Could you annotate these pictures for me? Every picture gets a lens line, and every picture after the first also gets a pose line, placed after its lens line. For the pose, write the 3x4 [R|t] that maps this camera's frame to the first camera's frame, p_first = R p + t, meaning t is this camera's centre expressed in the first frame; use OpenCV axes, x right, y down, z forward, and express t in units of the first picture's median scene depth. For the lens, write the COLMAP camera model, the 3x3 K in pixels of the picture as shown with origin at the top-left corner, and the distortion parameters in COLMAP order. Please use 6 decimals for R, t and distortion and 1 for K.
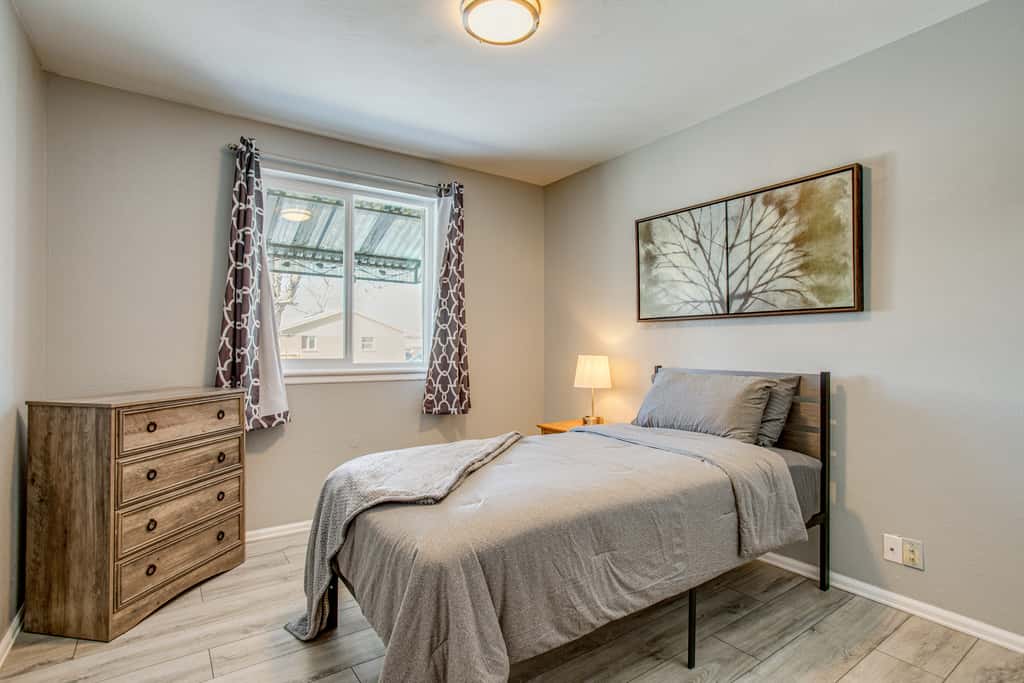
lens RADIAL K [[516.3, 0, 520.1], [0, 516.3, 346.3], [0, 0, 1]] dist [0.000537, 0.002087]
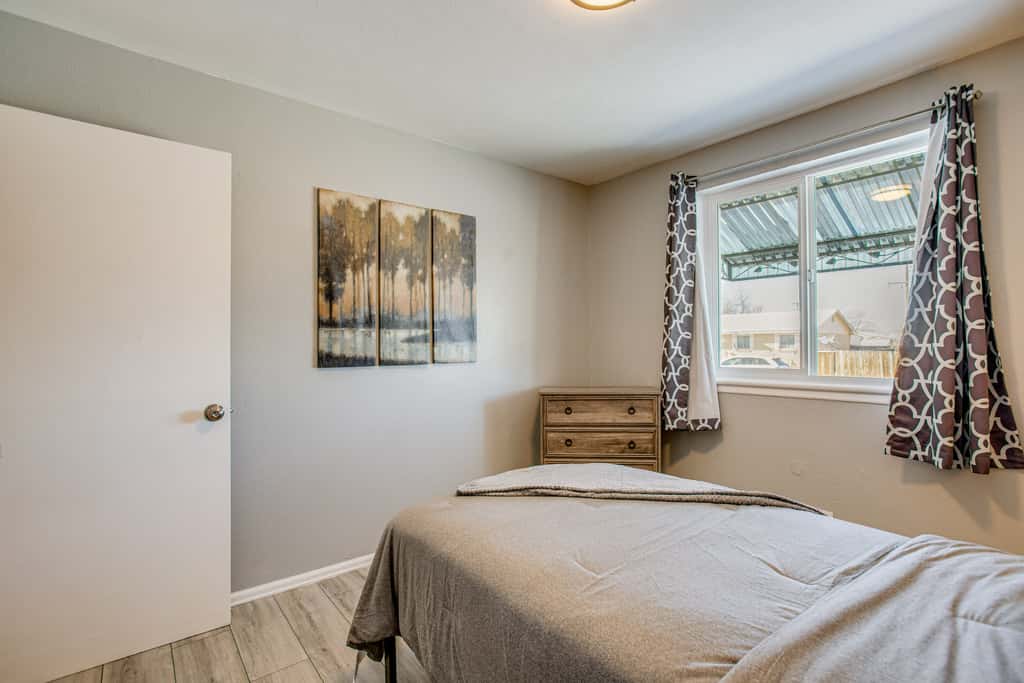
lens RADIAL K [[488.0, 0, 509.8], [0, 488.0, 341.7], [0, 0, 1]] dist [0.004265, 0.001307]
pose [[0.084377, -0.012624, -0.996354, 0.482989], [0.009919, 0.999881, -0.011829, -0.019596], [0.996385, -0.008885, 0.084492, 0.508142]]
